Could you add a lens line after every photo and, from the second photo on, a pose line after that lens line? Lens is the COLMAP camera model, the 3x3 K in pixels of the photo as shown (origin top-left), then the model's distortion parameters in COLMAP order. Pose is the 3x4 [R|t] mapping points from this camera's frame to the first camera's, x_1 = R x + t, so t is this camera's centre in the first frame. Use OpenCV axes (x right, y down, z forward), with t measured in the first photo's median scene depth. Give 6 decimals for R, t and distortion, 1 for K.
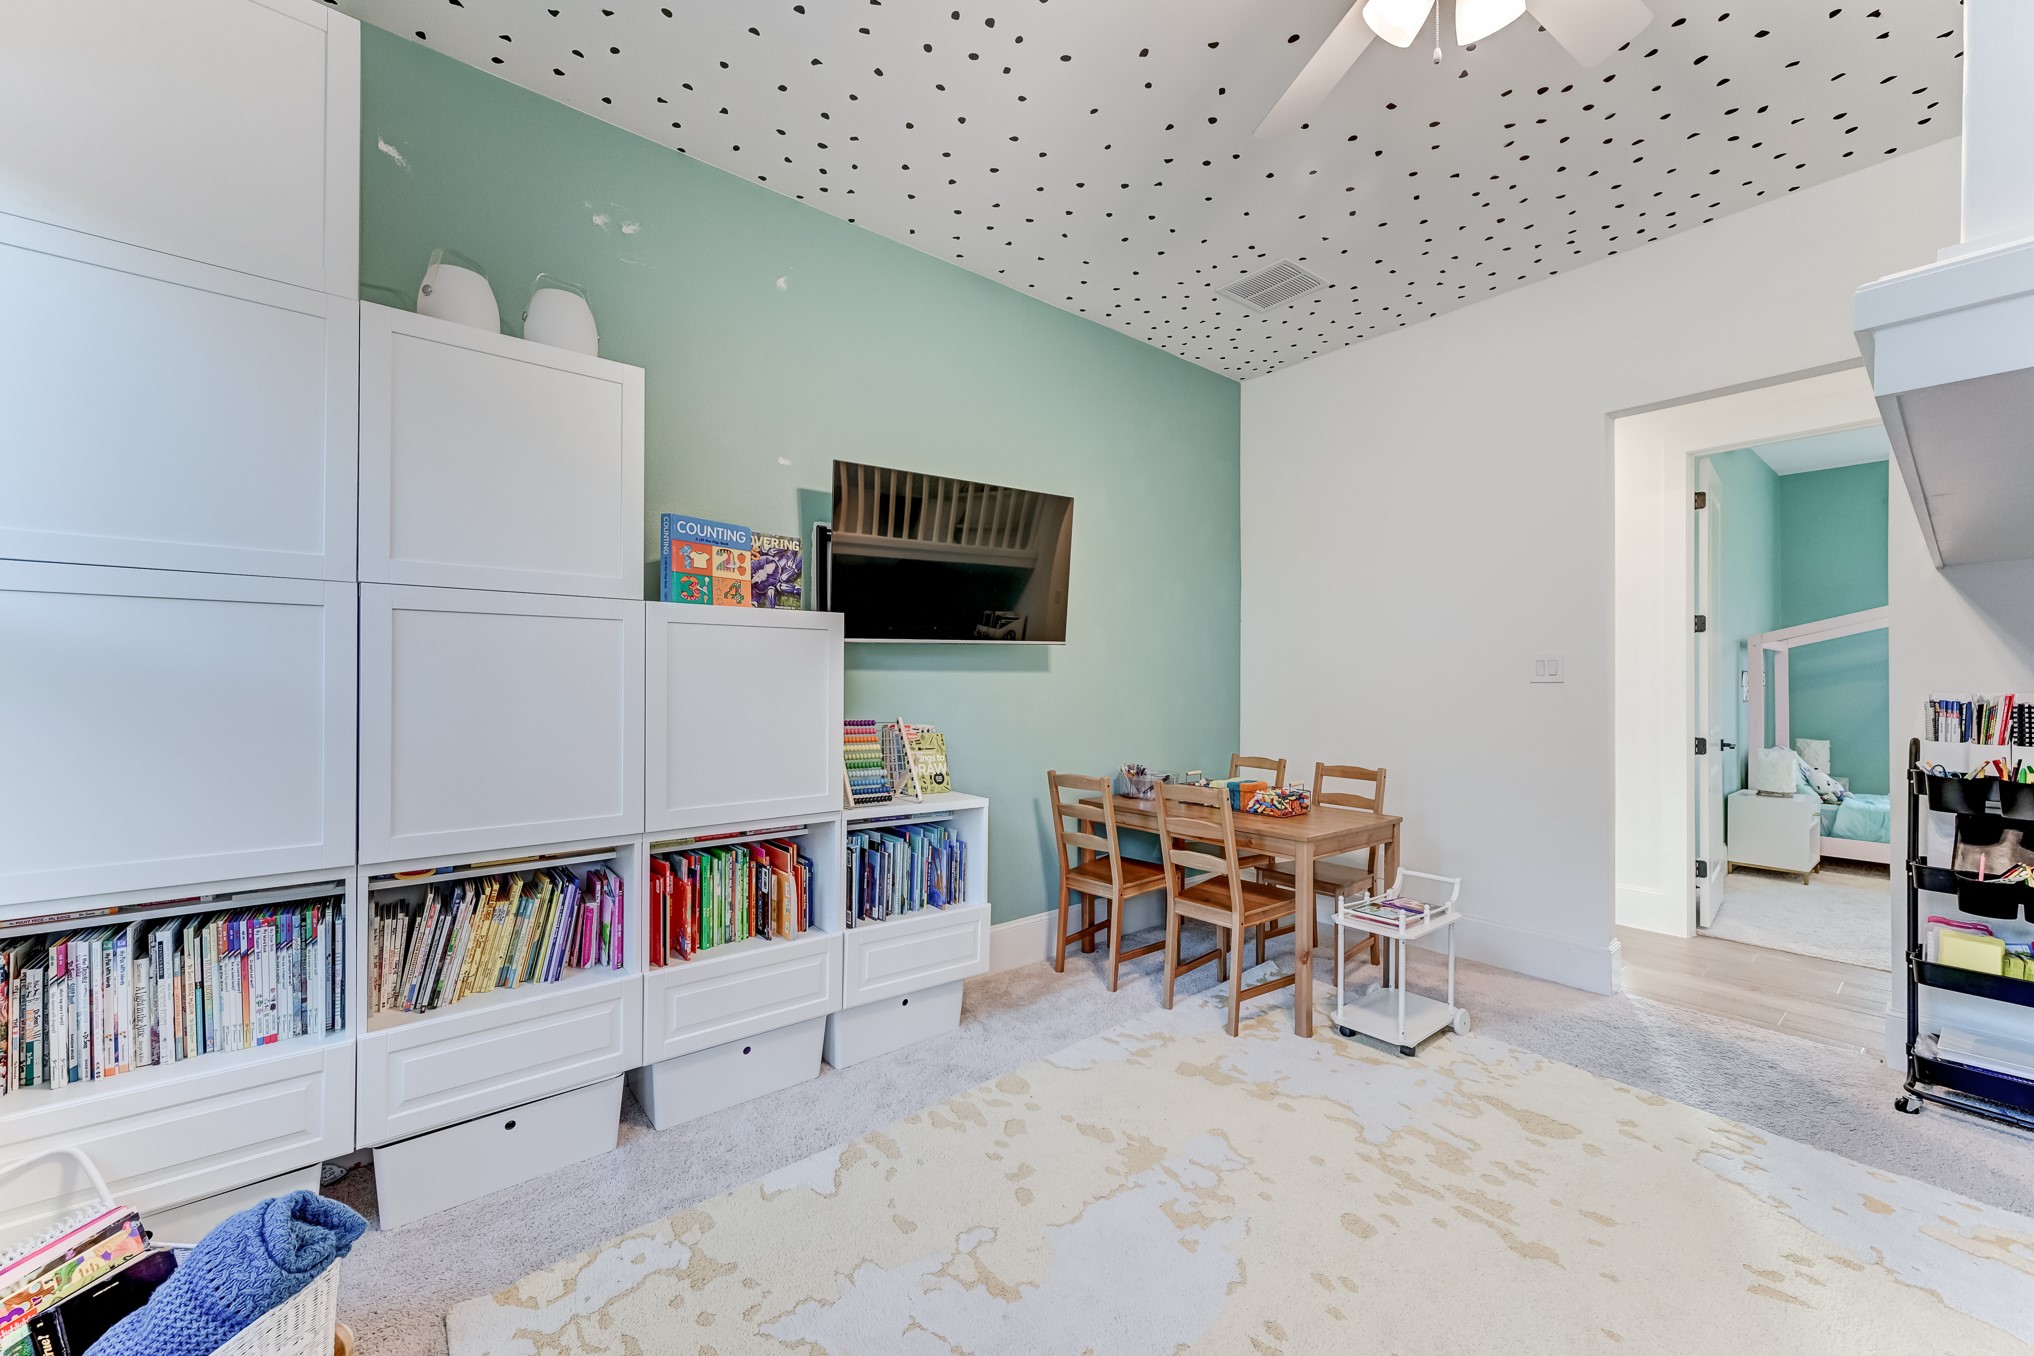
lens RADIAL K [[797.3, 0, 1020.1], [0, 797.3, 679.6], [0, 0, 1]] dist [0.008535, 0.000918]
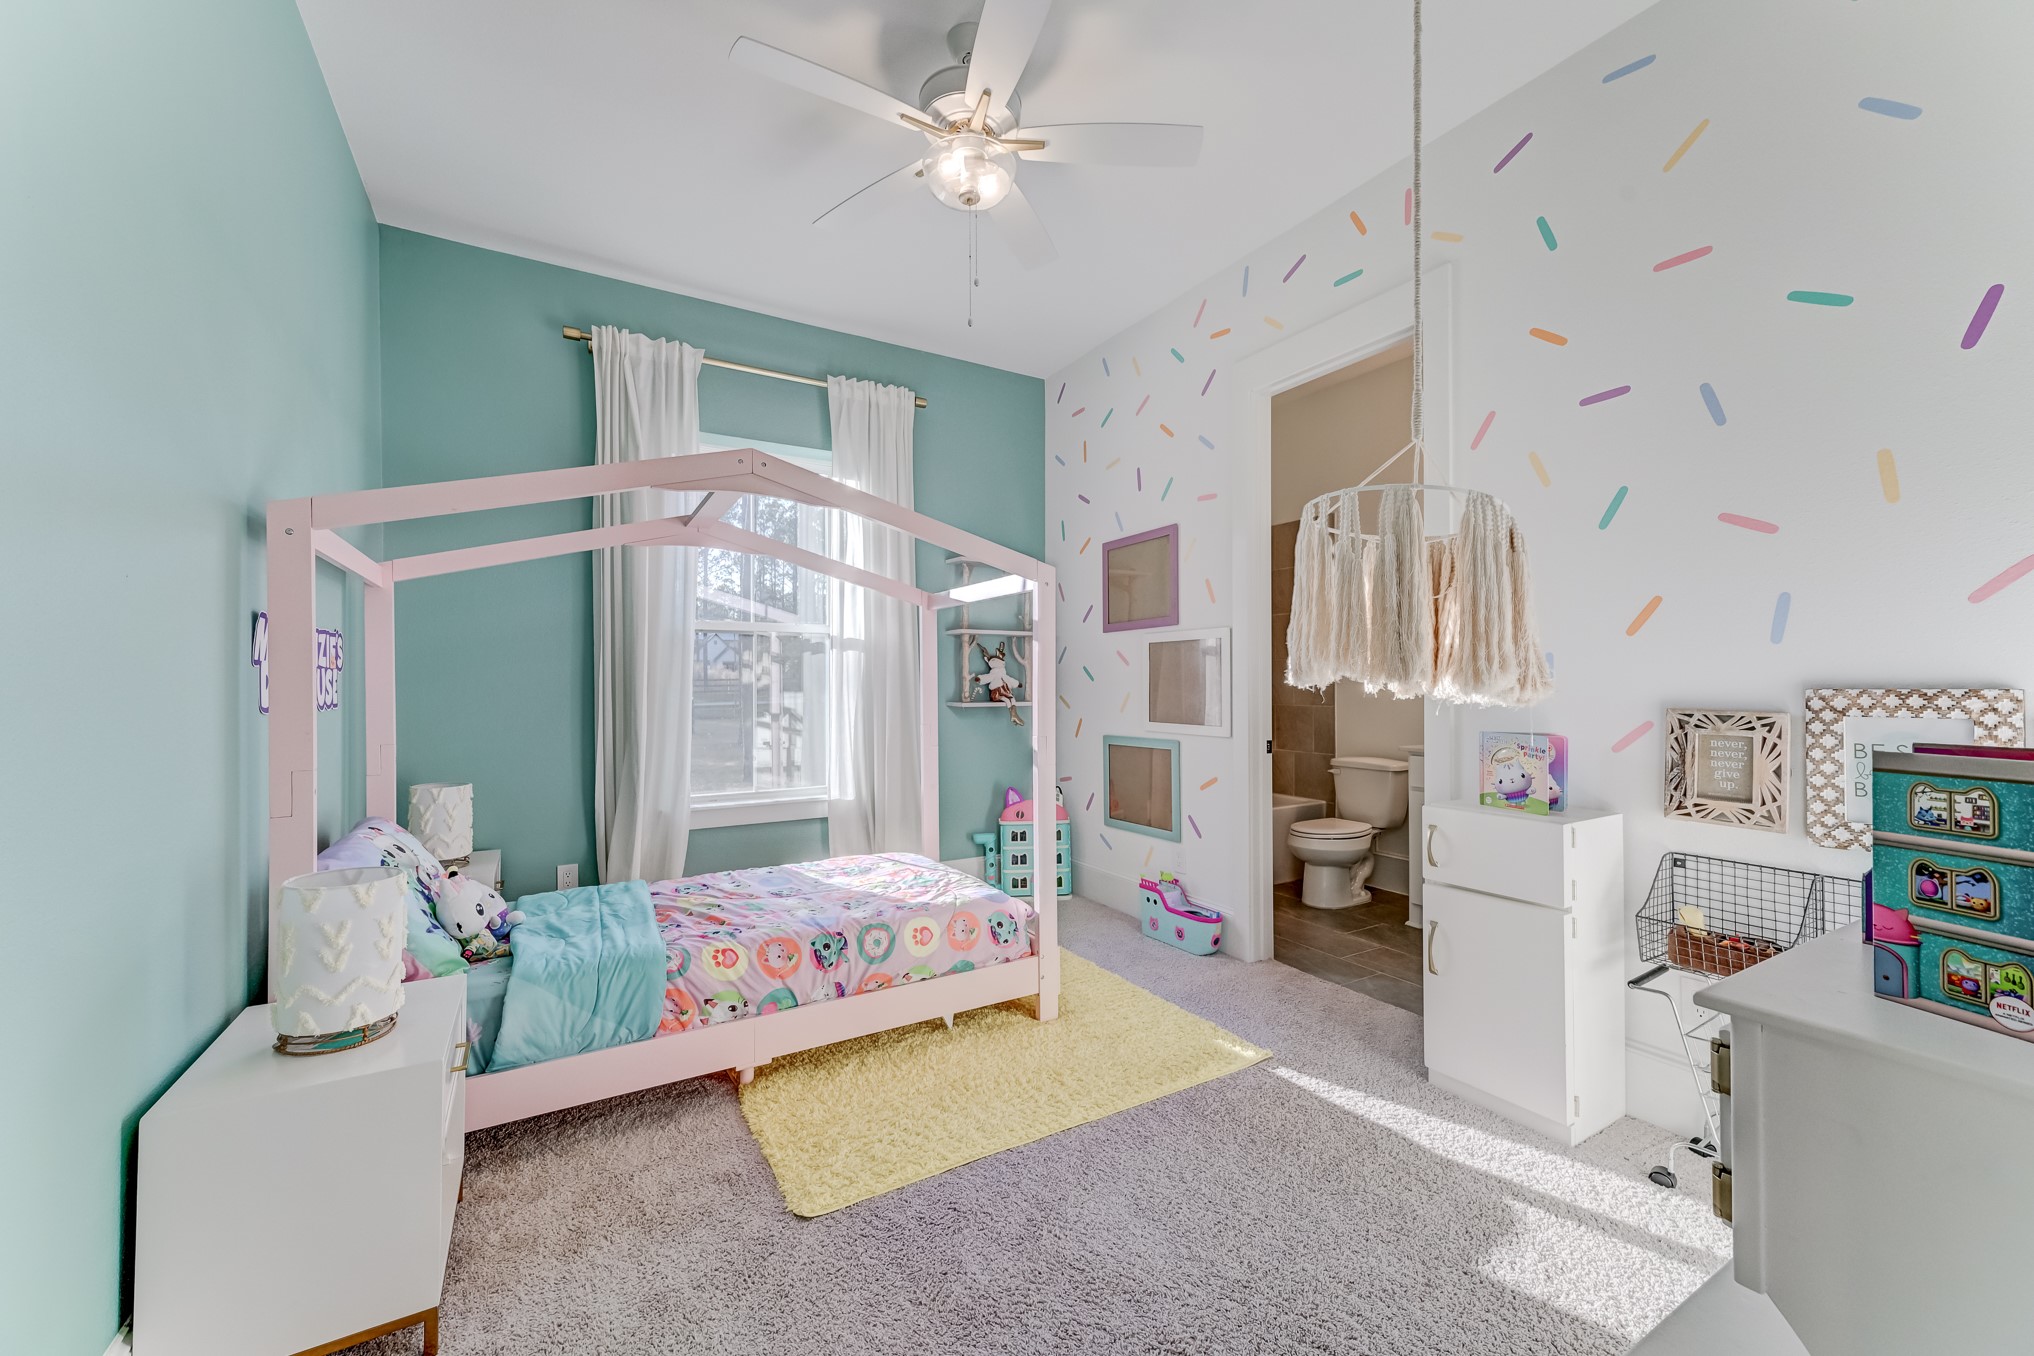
lens RADIAL K [[797.3, 0, 1018.9], [0, 797.3, 678.6], [0, 0, 1]] dist [0.008535, 0.000918]
pose [[0.157612, 0.002651, 0.987498, 0.656154], [-0.000097, 0.999996, -0.002670, 0.015881], [-0.987501, 0.000325, 0.157612, 0.676786]]
